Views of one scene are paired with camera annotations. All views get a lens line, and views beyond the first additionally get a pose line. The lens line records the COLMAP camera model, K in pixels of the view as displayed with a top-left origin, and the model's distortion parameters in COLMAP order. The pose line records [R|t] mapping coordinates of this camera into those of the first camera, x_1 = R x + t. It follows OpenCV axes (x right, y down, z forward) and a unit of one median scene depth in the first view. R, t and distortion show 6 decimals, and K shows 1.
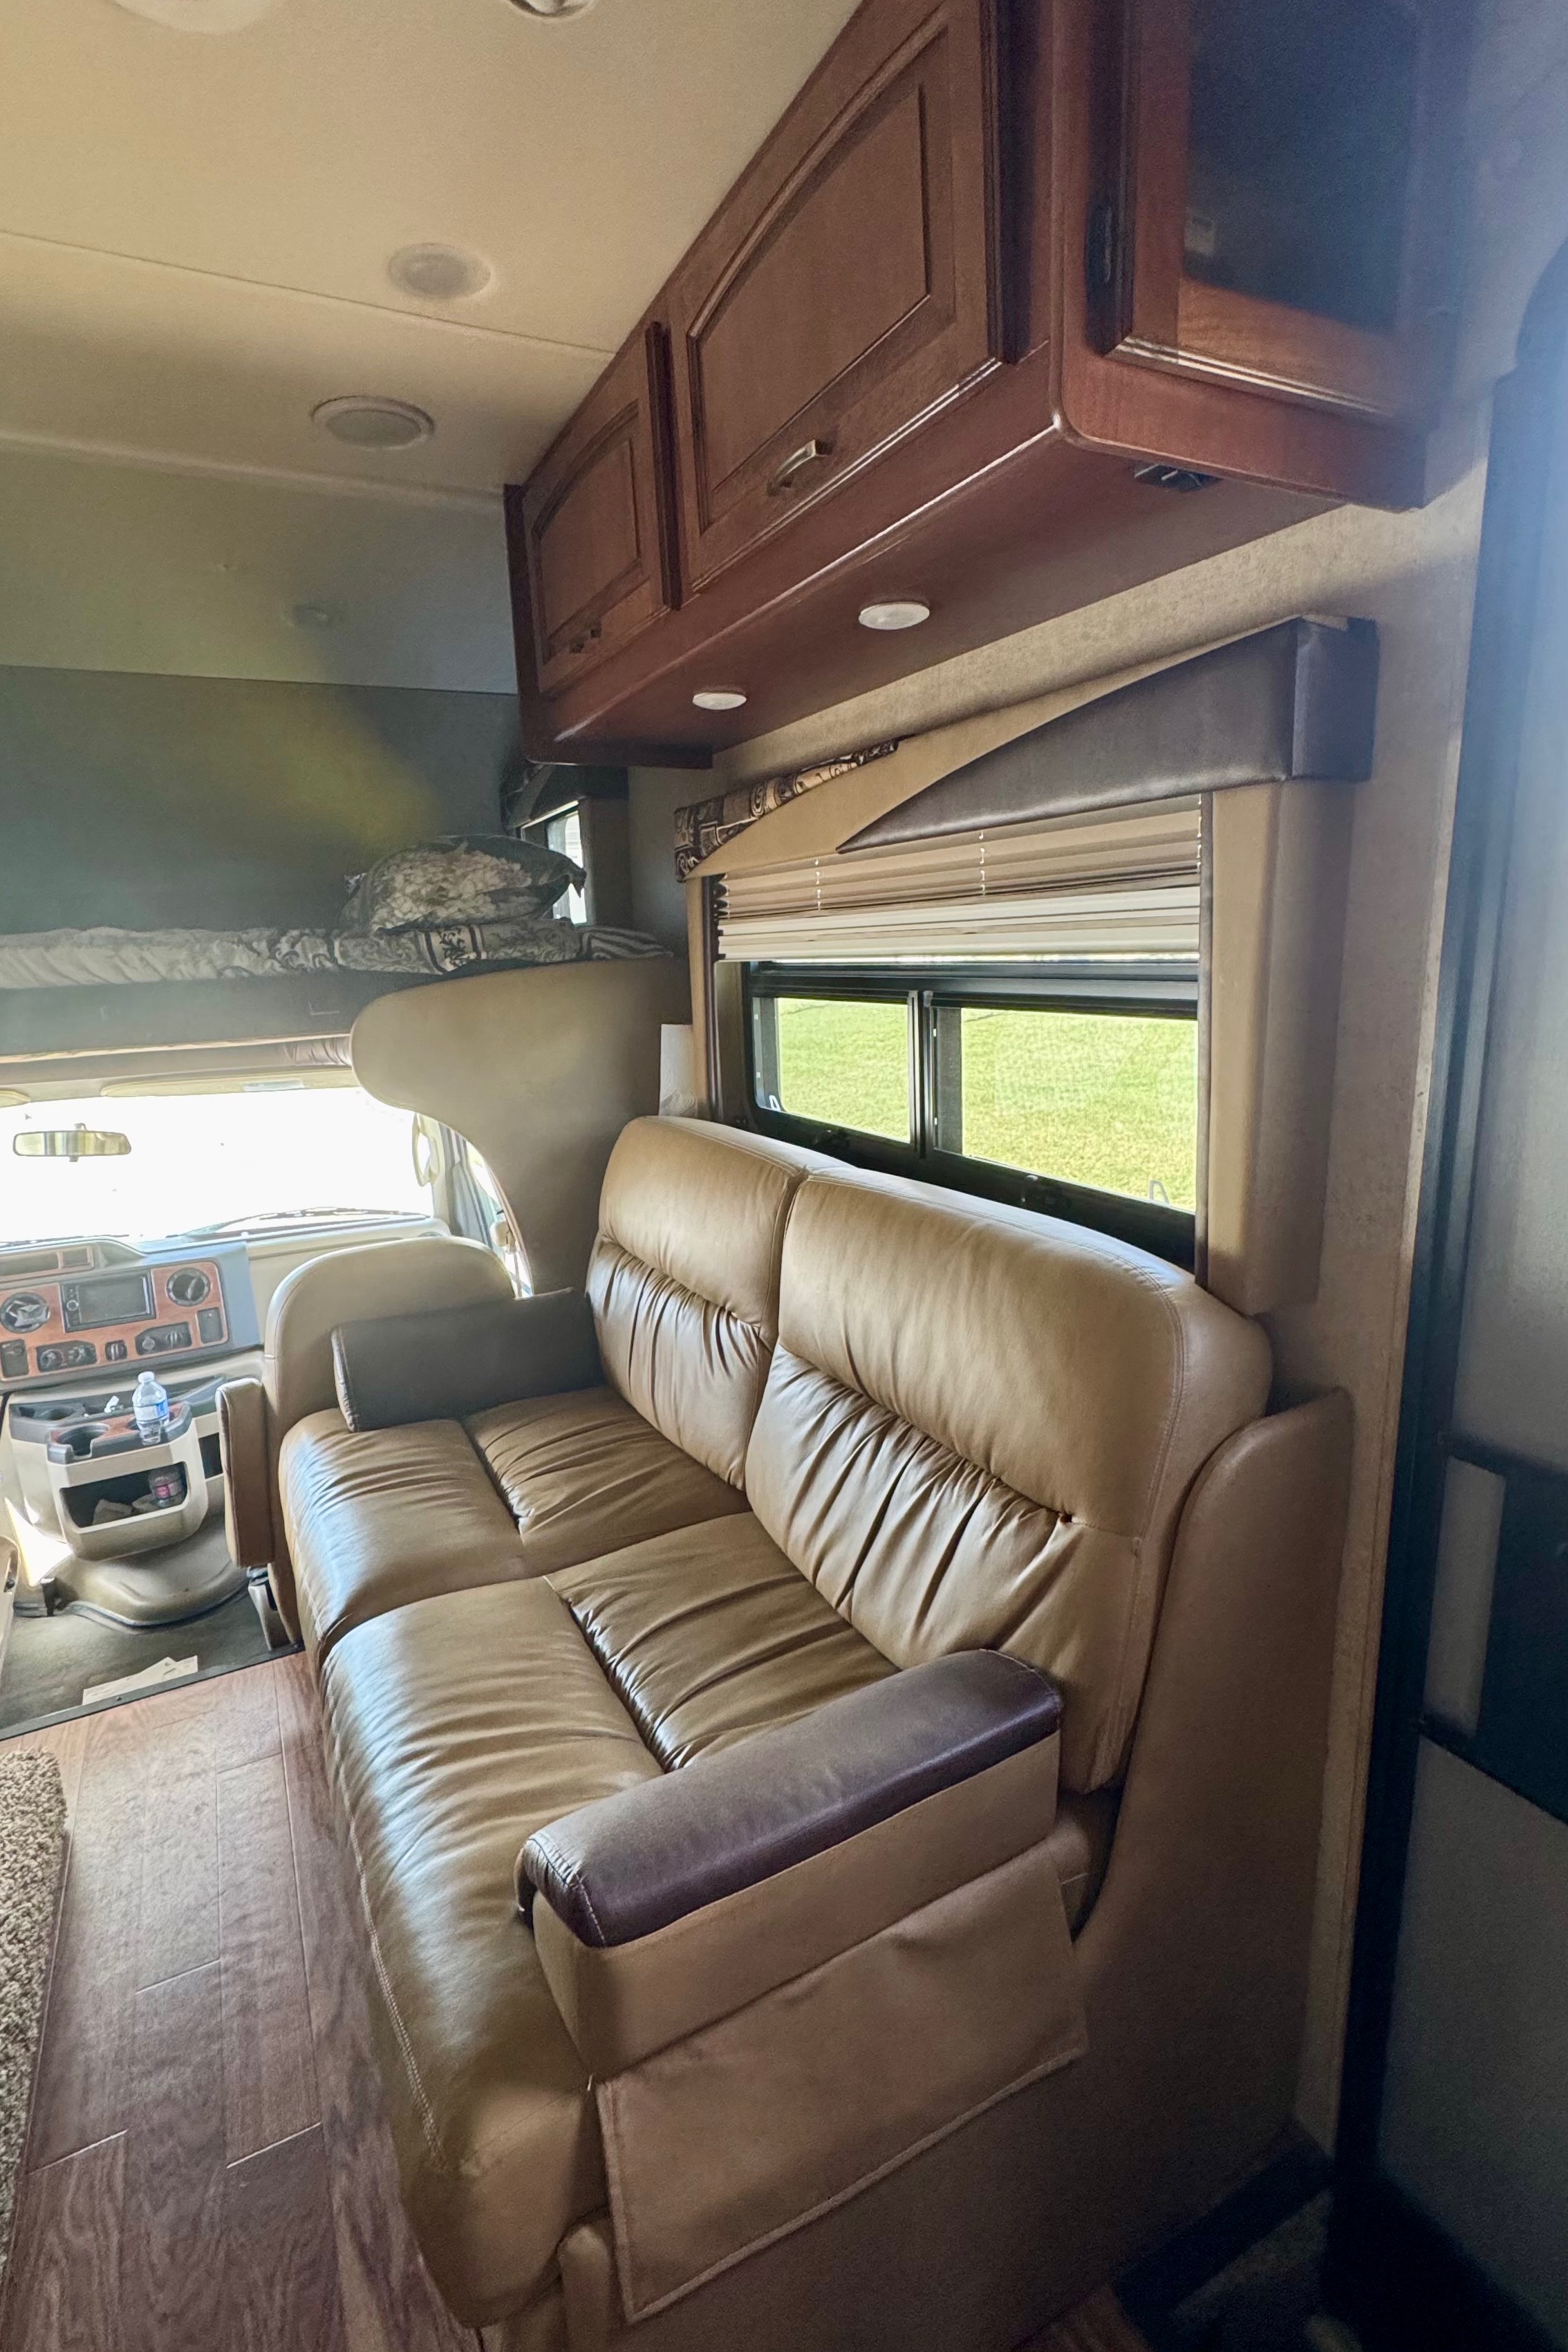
lens RADIAL K [[1109.4, 0, 784.0], [0, 1109.4, 1176.0], [0, 0, 1]] dist [-0.001793, -0.000758]
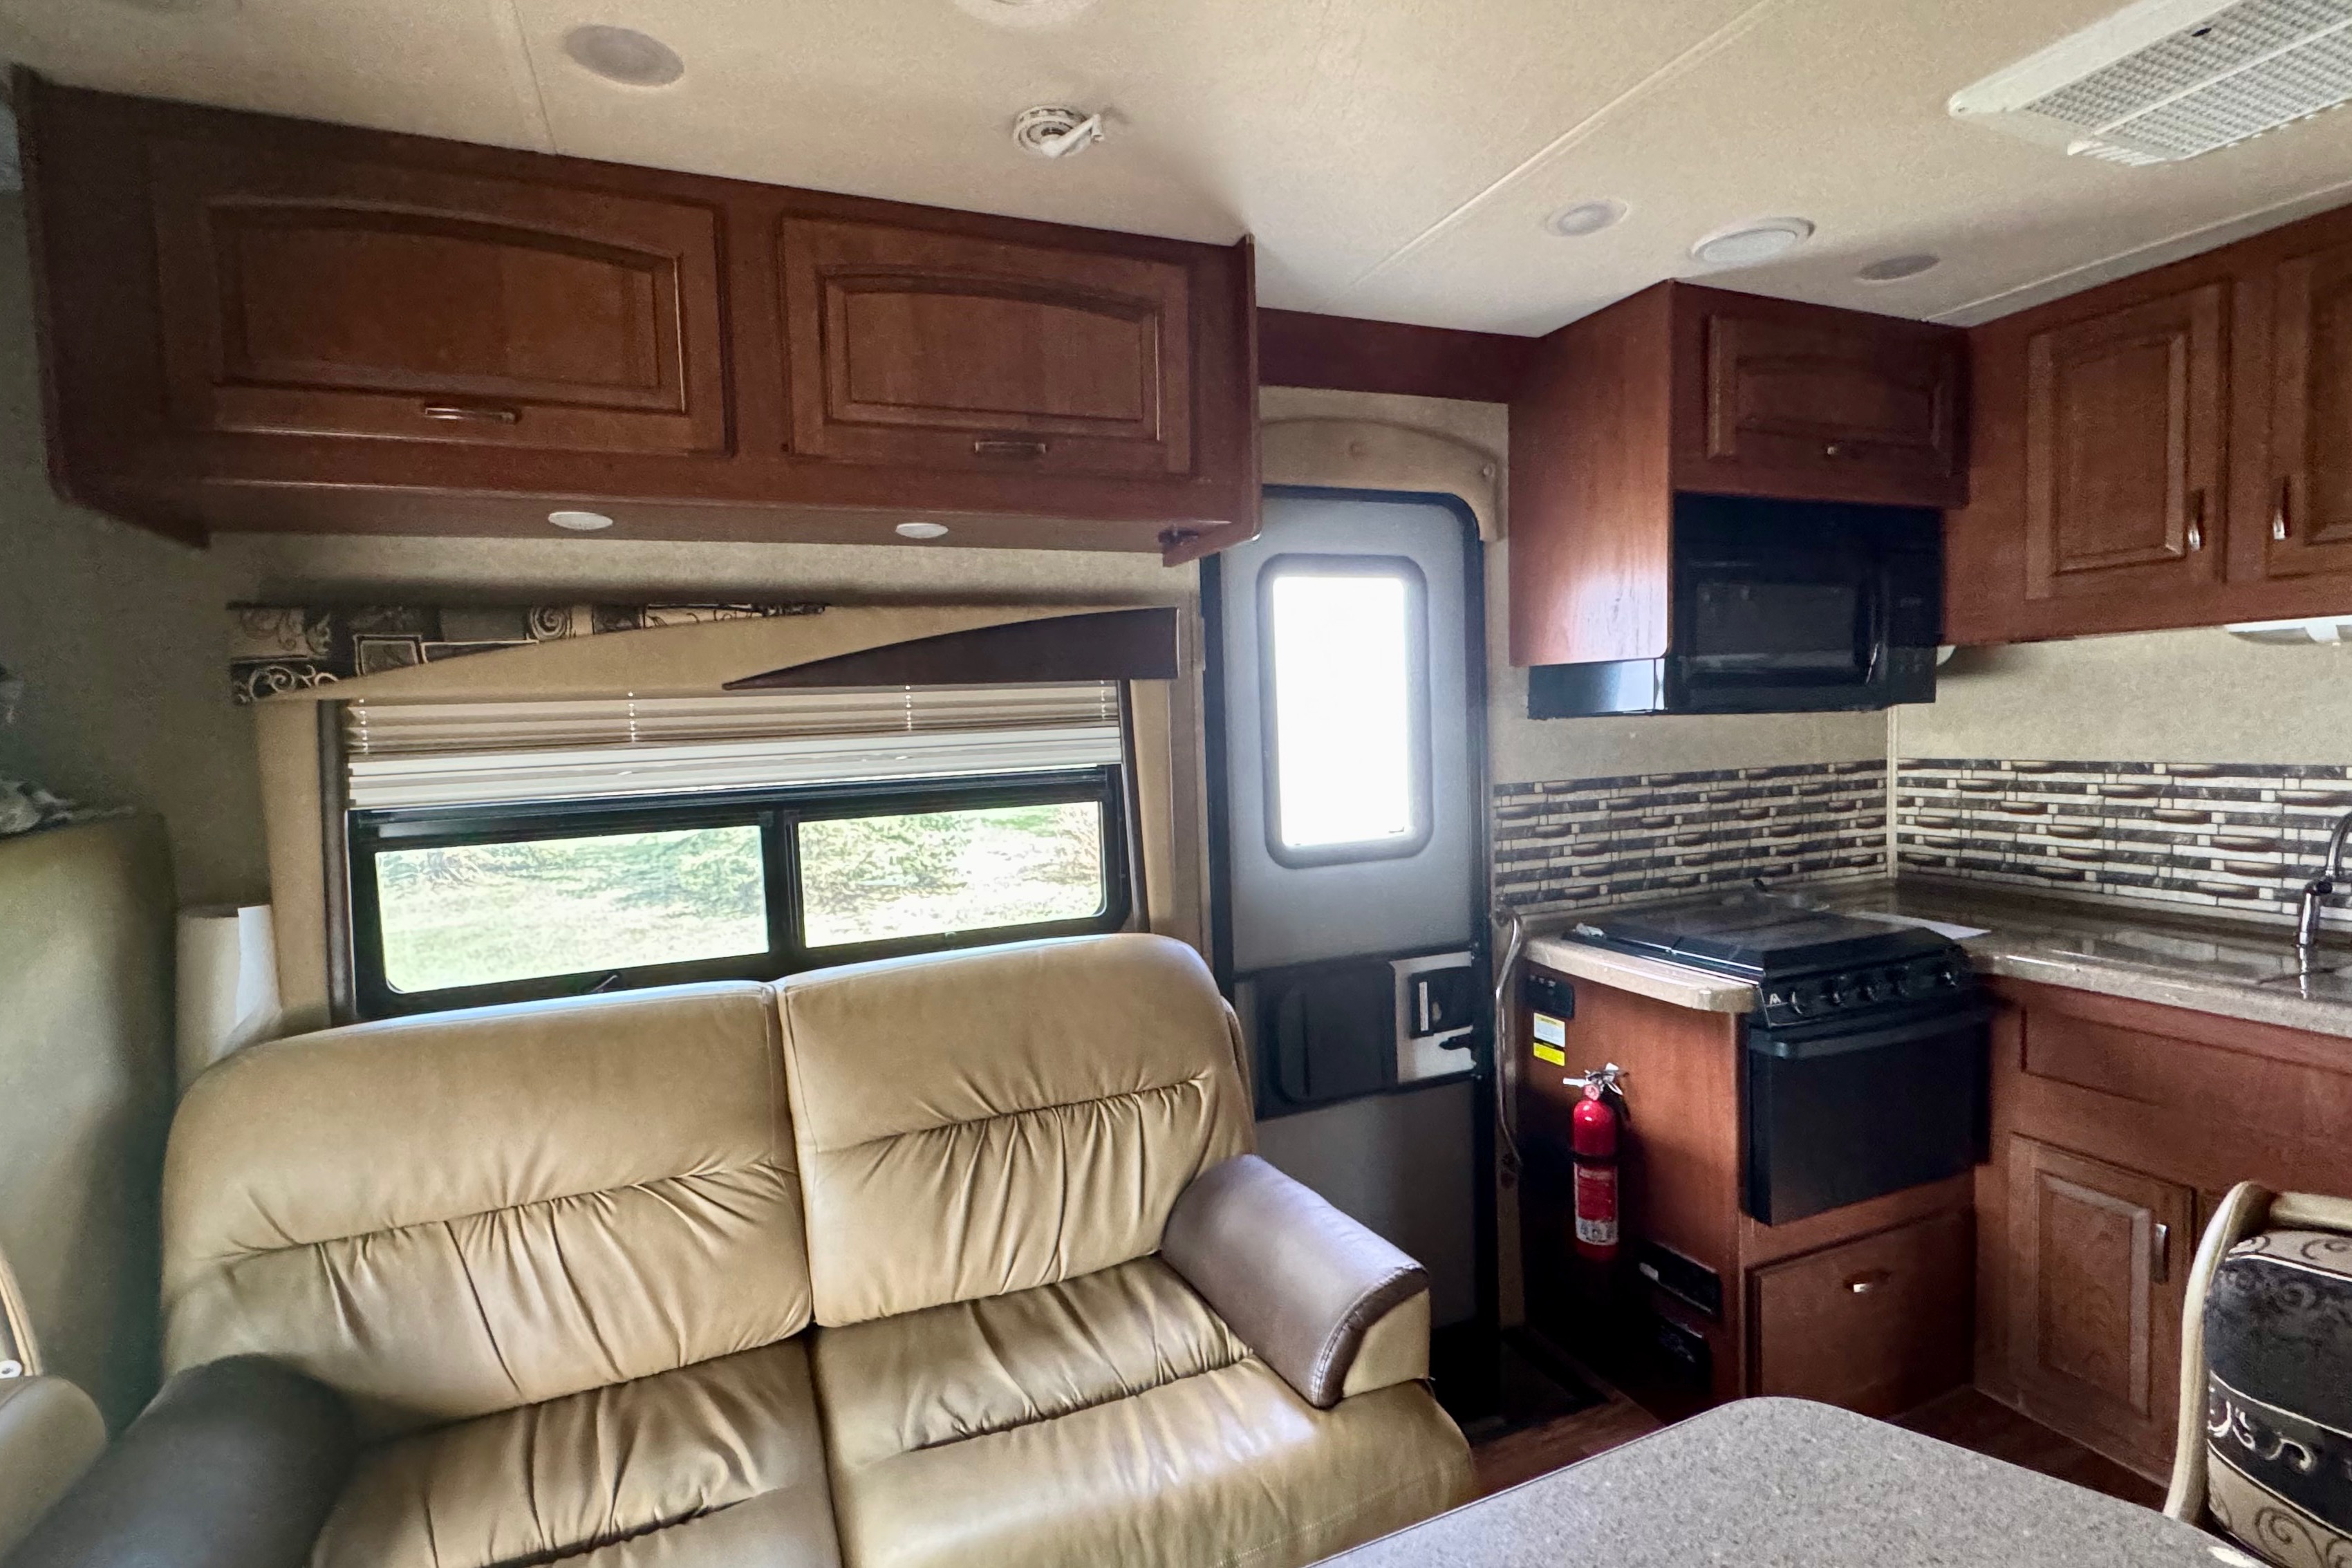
lens RADIAL K [[1109.4, 0, 1176.0], [0, 1109.4, 784.0], [0, 0, 1]] dist [-0.001793, -0.000758]
pose [[0.090582, -0.019062, 0.995707, -0.944128], [0.248514, 0.968620, -0.004065, -0.085976], [-0.964384, 0.247815, 0.092476, 0.486255]]
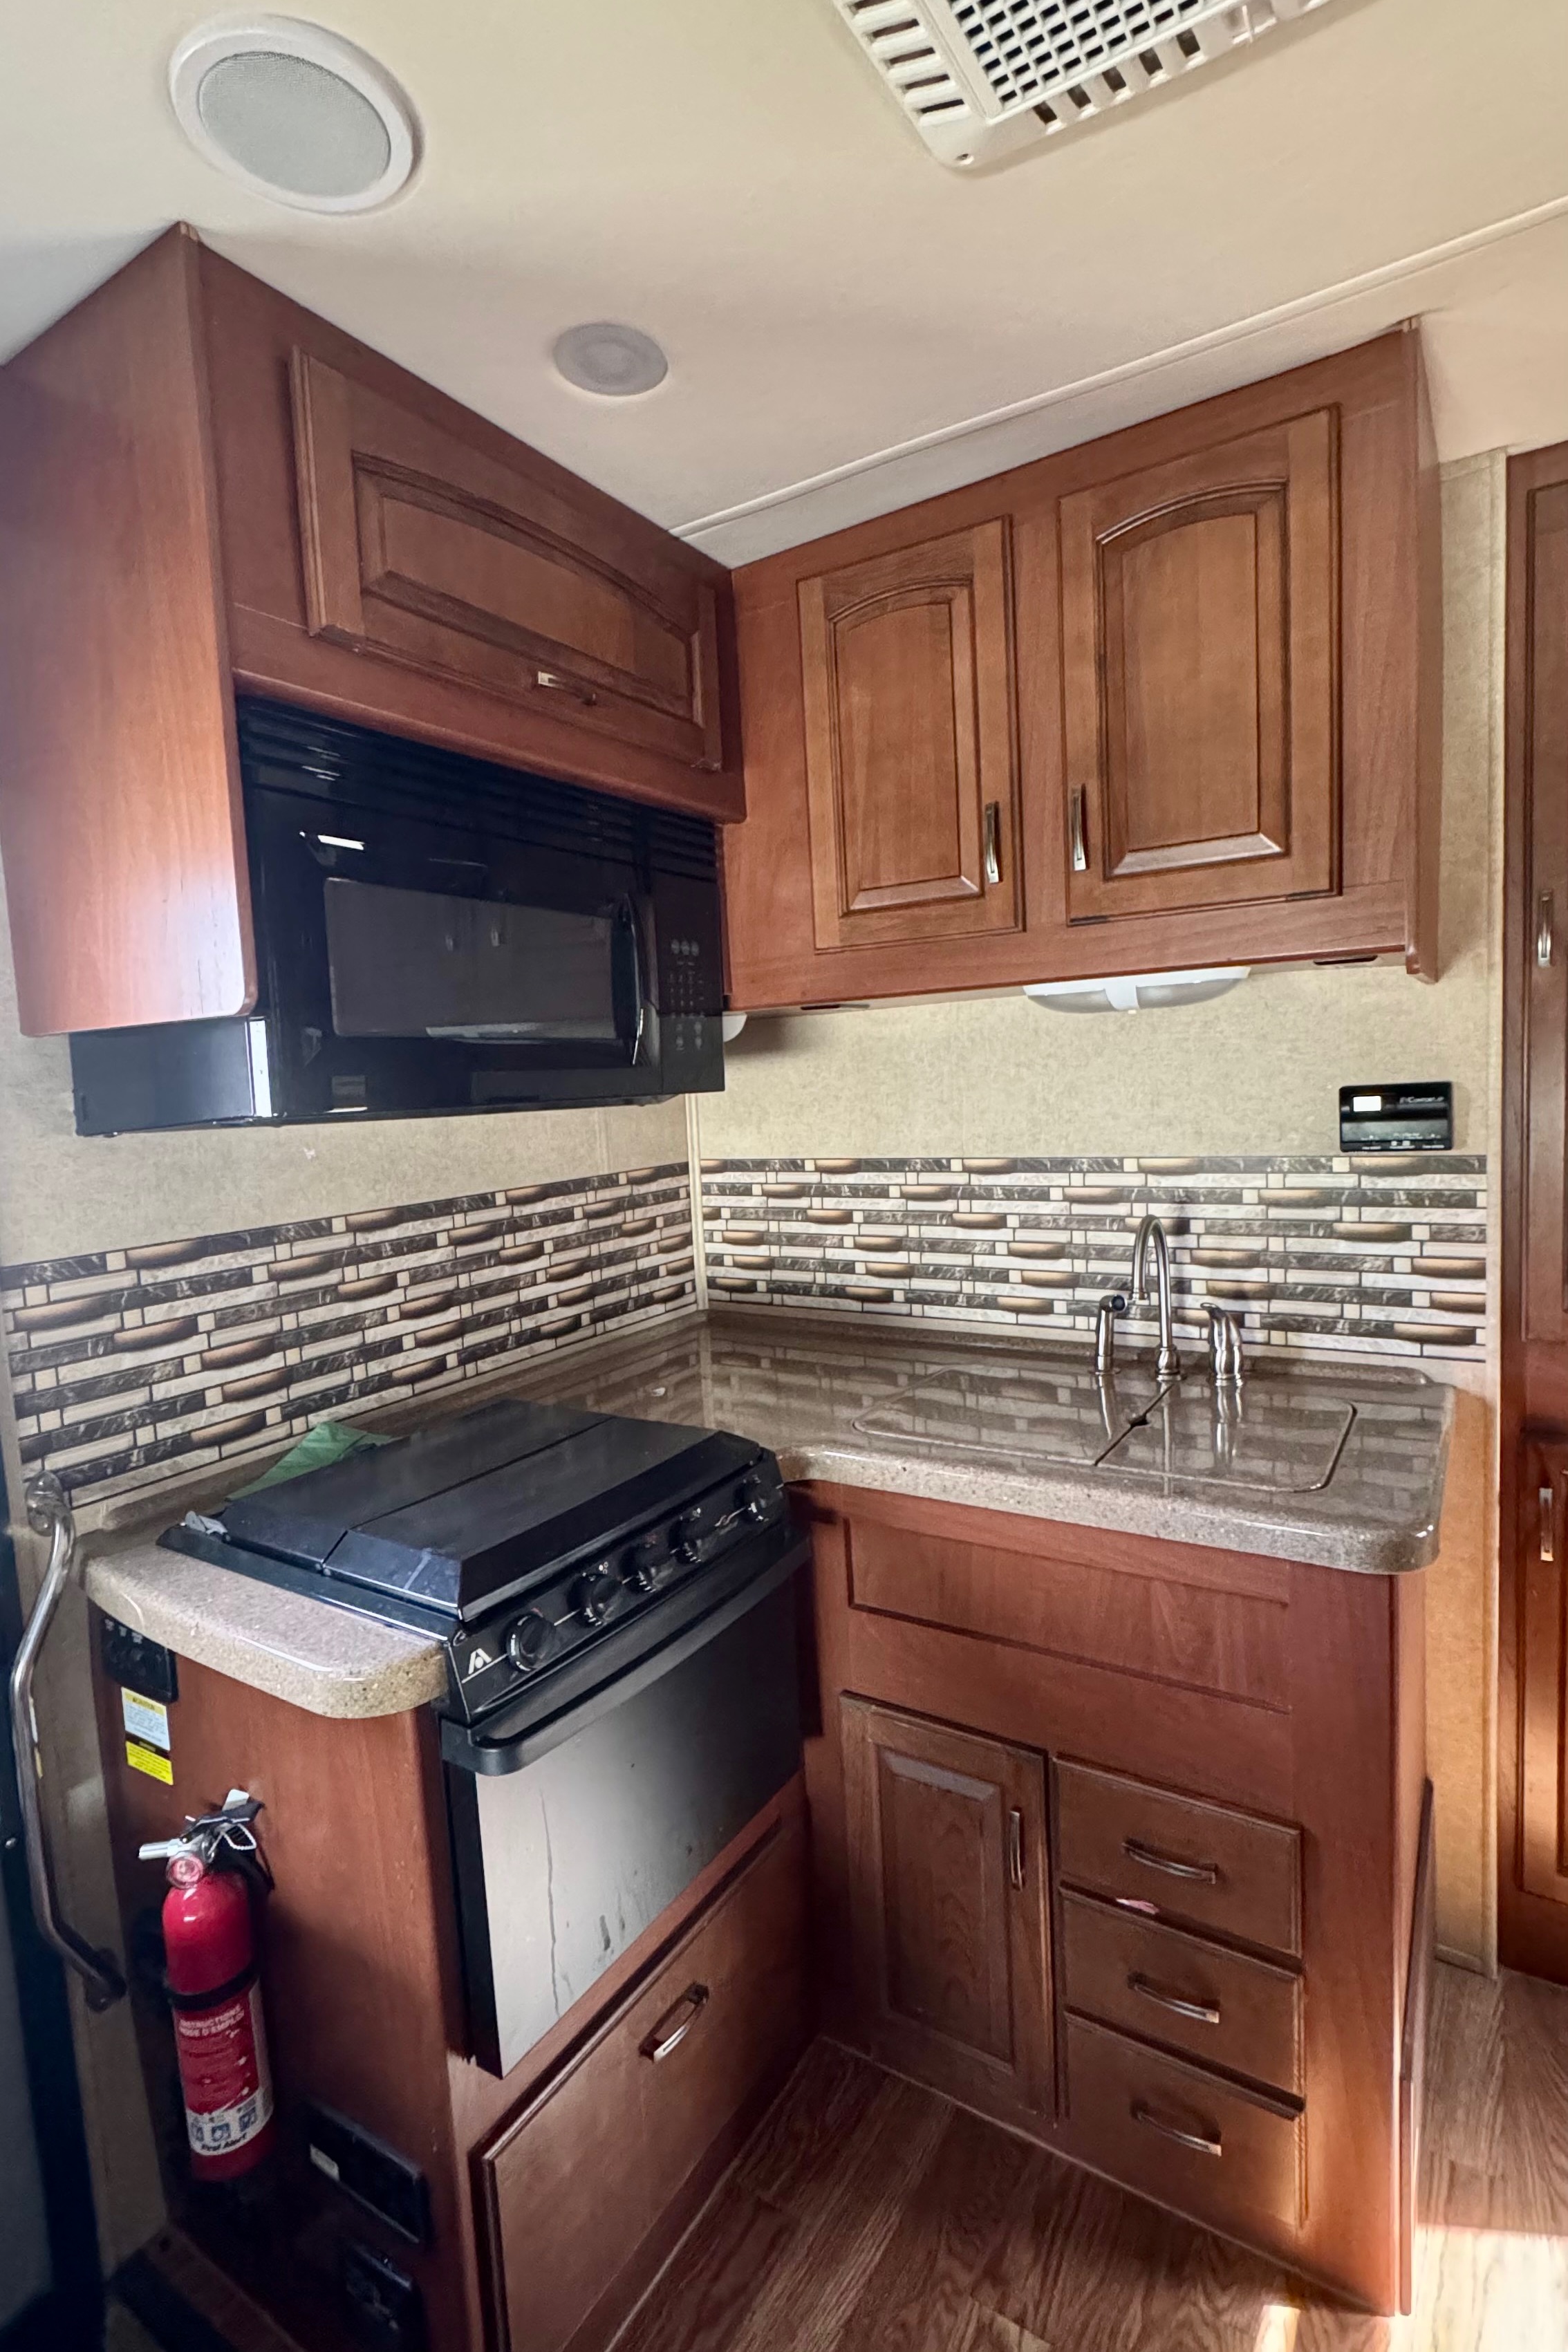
lens RADIAL K [[1109.4, 0, 784.0], [0, 1109.4, 1176.0], [0, 0, 1]] dist [-0.001793, -0.000758]
pose [[-0.498769, -0.011966, 0.866652, -0.444916], [0.261533, 0.951220, 0.163649, -0.038099], [-0.826335, 0.308281, -0.471309, 0.170640]]
